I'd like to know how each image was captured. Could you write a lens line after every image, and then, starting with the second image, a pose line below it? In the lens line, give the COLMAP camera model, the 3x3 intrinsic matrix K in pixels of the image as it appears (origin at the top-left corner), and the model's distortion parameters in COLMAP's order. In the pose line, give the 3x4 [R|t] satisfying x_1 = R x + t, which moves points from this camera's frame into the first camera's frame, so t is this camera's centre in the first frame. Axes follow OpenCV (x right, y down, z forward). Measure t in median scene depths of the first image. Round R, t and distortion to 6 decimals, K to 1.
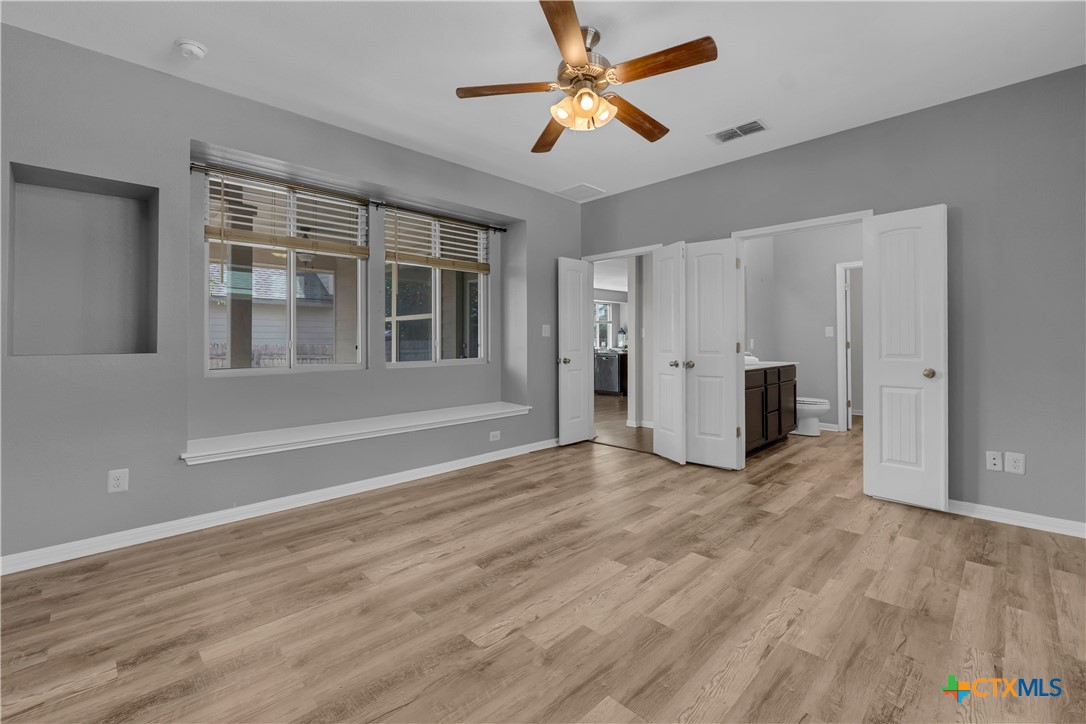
lens RADIAL K [[466.6, 0, 540.6], [0, 466.6, 359.4], [0, 0, 1]] dist [-0.004364, -0.000170]
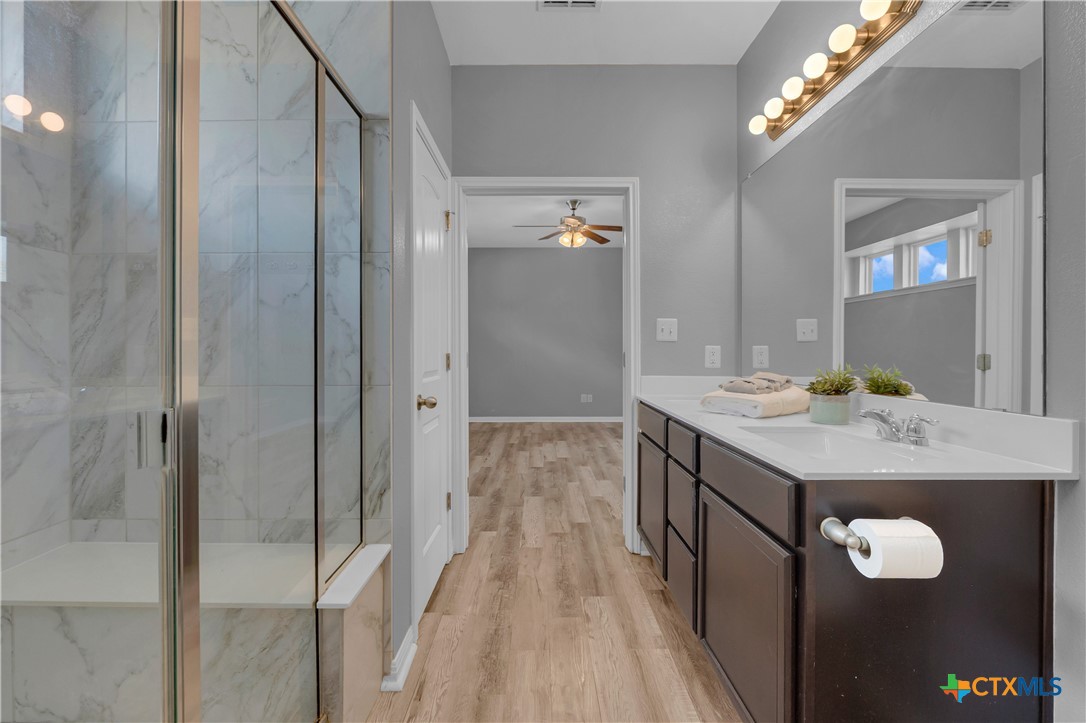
lens RADIAL K [[462.4, 0, 539.4], [0, 462.4, 348.2], [0, 0, 1]] dist [-0.002383, -0.000156]
pose [[-0.703815, 0.002565, -0.710378, 1.698541], [-0.022892, 0.999392, 0.026289, -0.094679], [0.710014, 0.034765, -0.703329, 2.364723]]
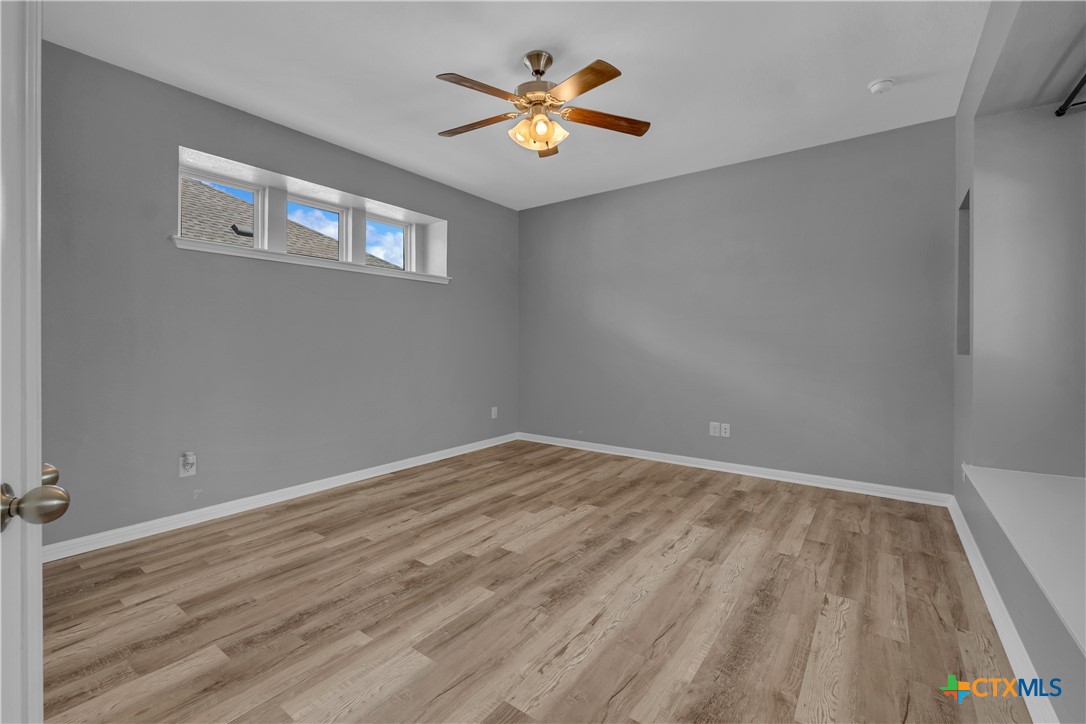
lens RADIAL K [[465.8, 0, 539.3], [0, 465.8, 345.4], [0, 0, 1]] dist [-0.005005, -0.000518]
pose [[-0.987860, 0.001500, -0.155342, 0.264734], [-0.005233, 0.999064, 0.042928, -0.083775], [0.155261, 0.043219, -0.986928, 2.080108]]
